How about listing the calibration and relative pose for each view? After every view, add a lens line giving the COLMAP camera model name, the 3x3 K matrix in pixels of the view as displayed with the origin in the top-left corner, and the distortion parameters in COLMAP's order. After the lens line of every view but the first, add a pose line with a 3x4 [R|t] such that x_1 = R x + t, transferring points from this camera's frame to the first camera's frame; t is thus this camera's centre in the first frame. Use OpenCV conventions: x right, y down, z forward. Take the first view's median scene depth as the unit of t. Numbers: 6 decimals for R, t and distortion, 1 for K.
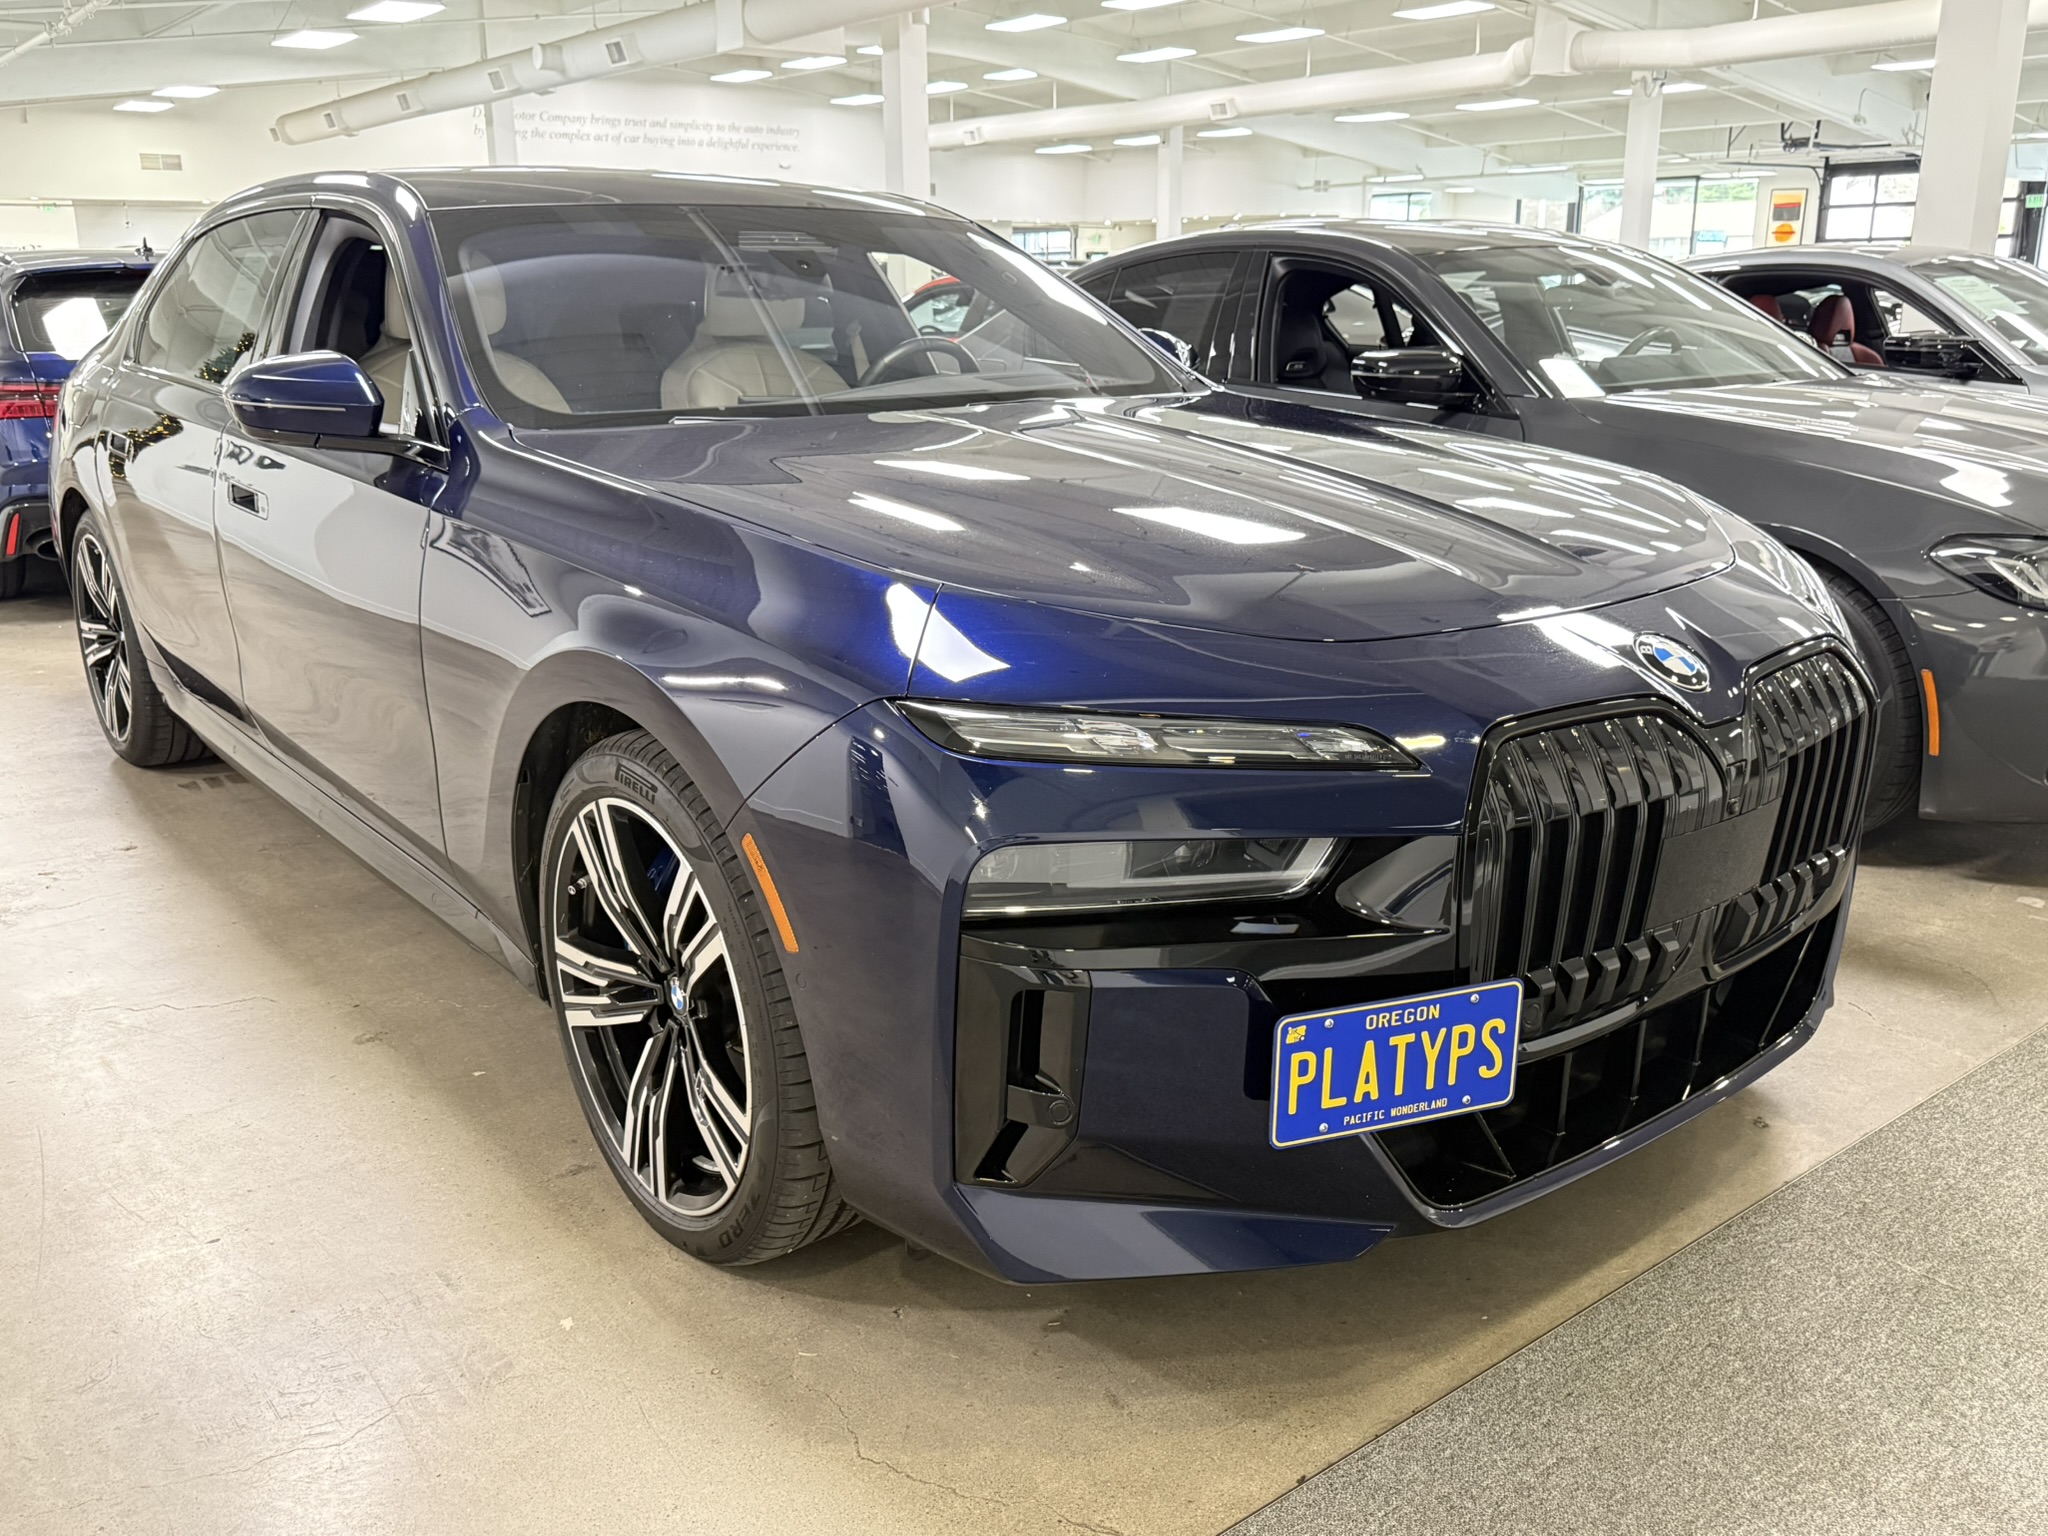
lens RADIAL K [[1621.4, 0, 1024.0], [0, 1621.4, 768.0], [0, 0, 1]] dist [-0.006382, -0.015075]
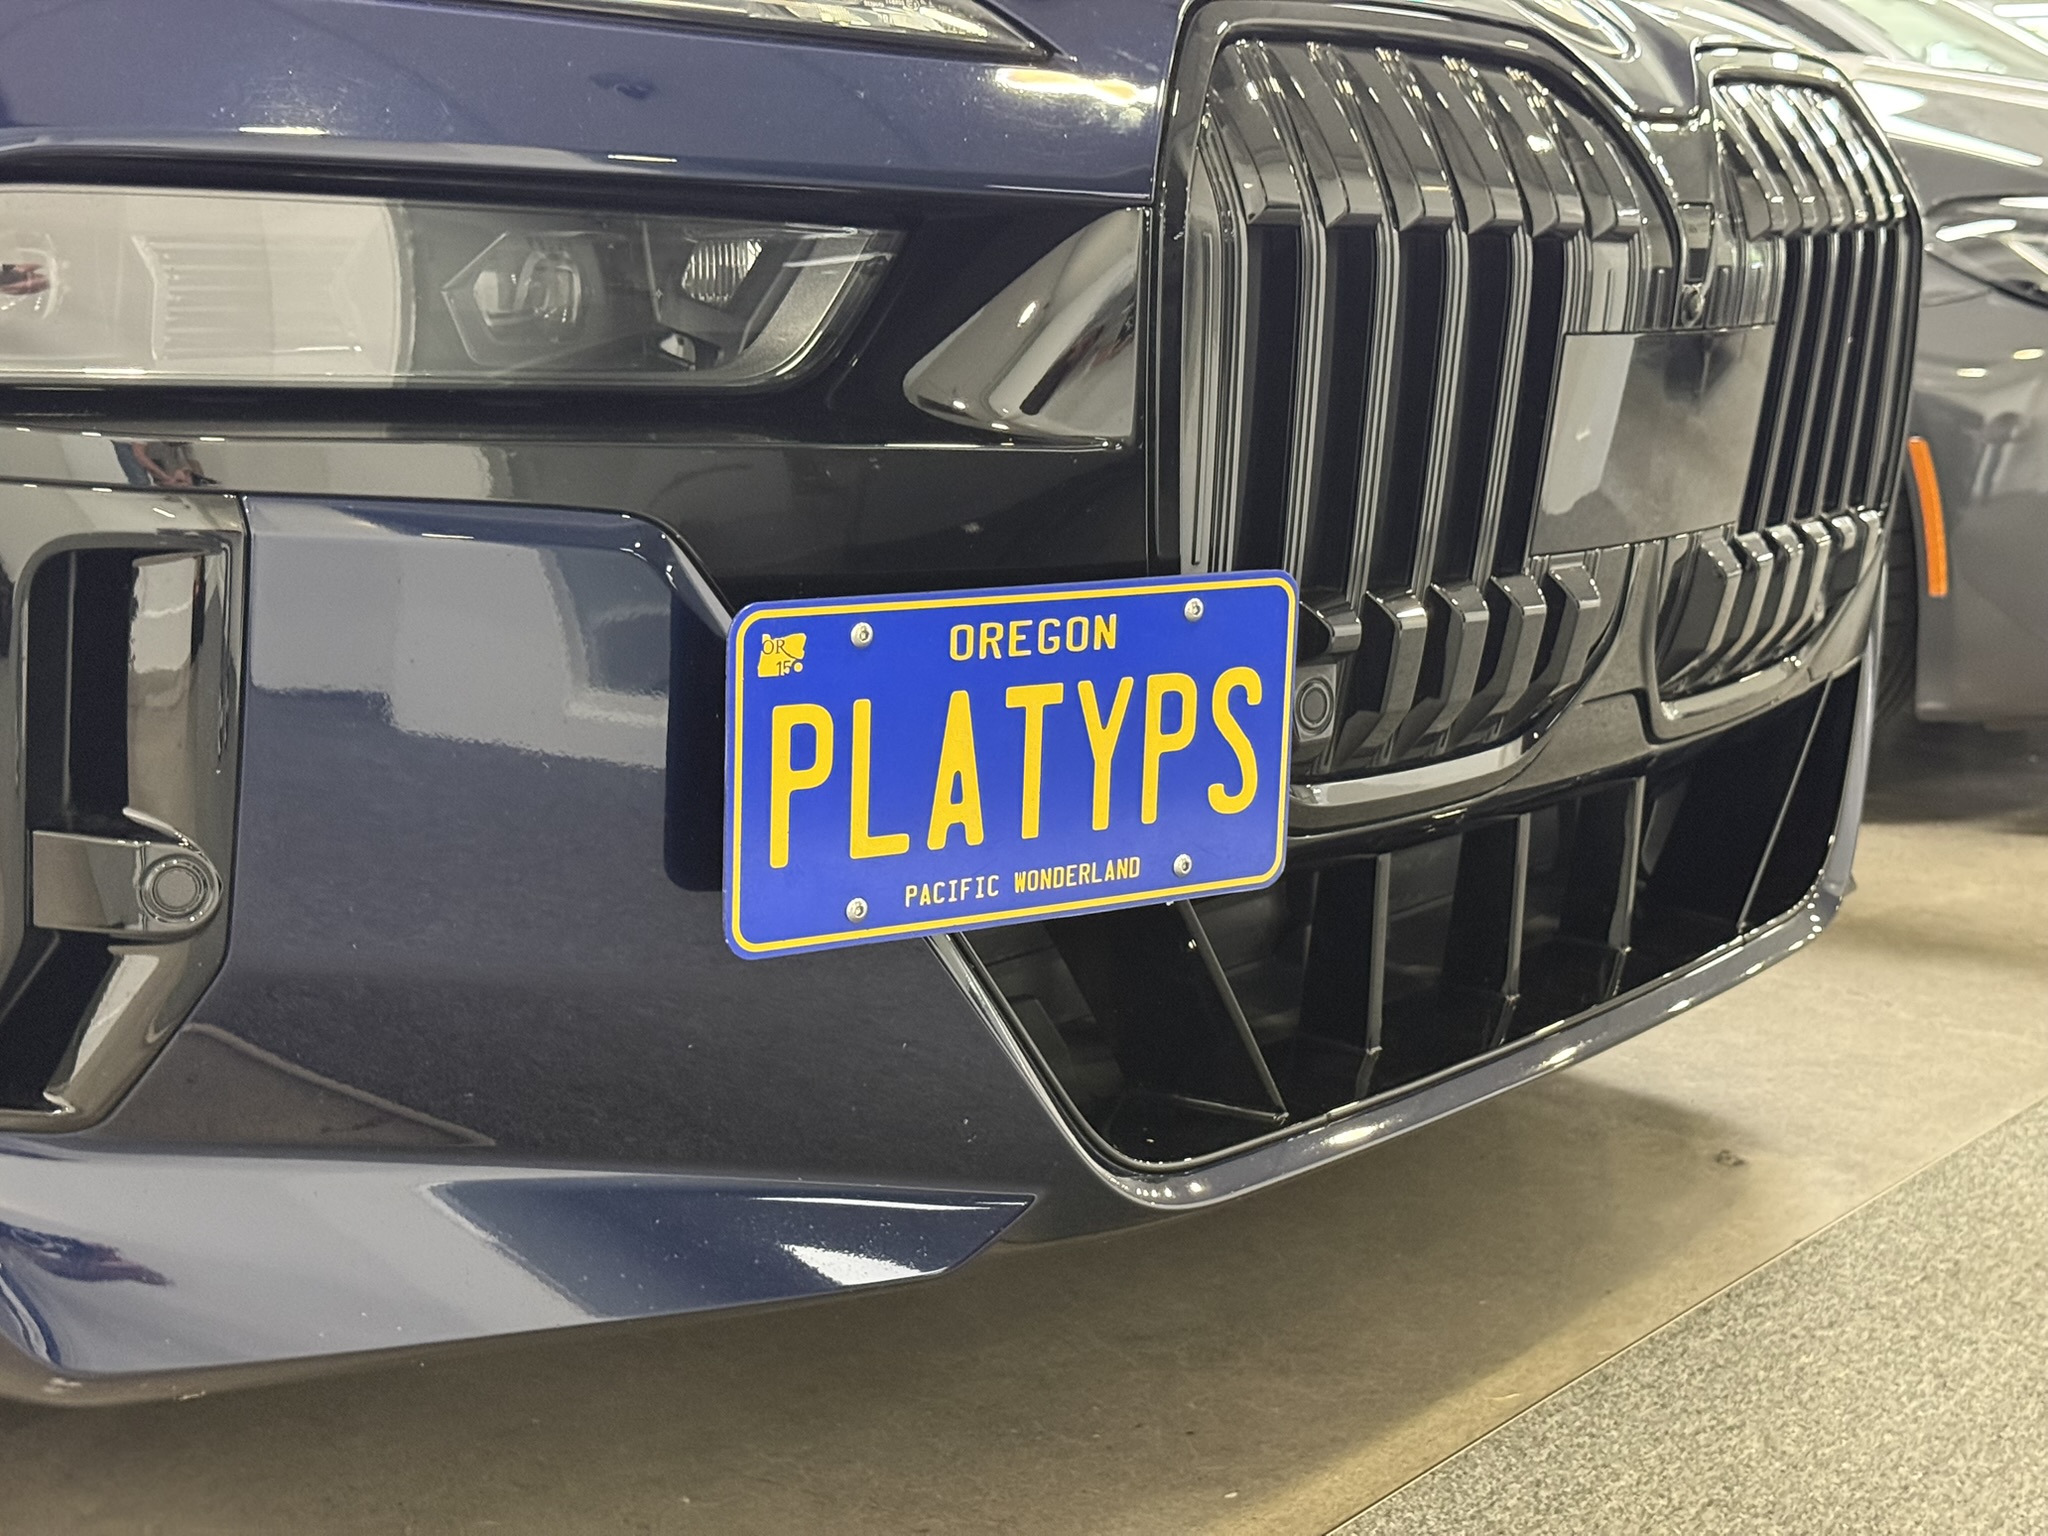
lens RADIAL K [[2897.2, 0, 1024.0], [0, 2897.2, 768.0], [0, 0, 1]] dist [0.138171, -0.321999]
pose [[0.968870, -0.018033, 0.246912, 0.037098], [0.037683, 0.996465, -0.075088, 0.198587], [-0.244685, 0.082055, 0.966124, 0.227430]]
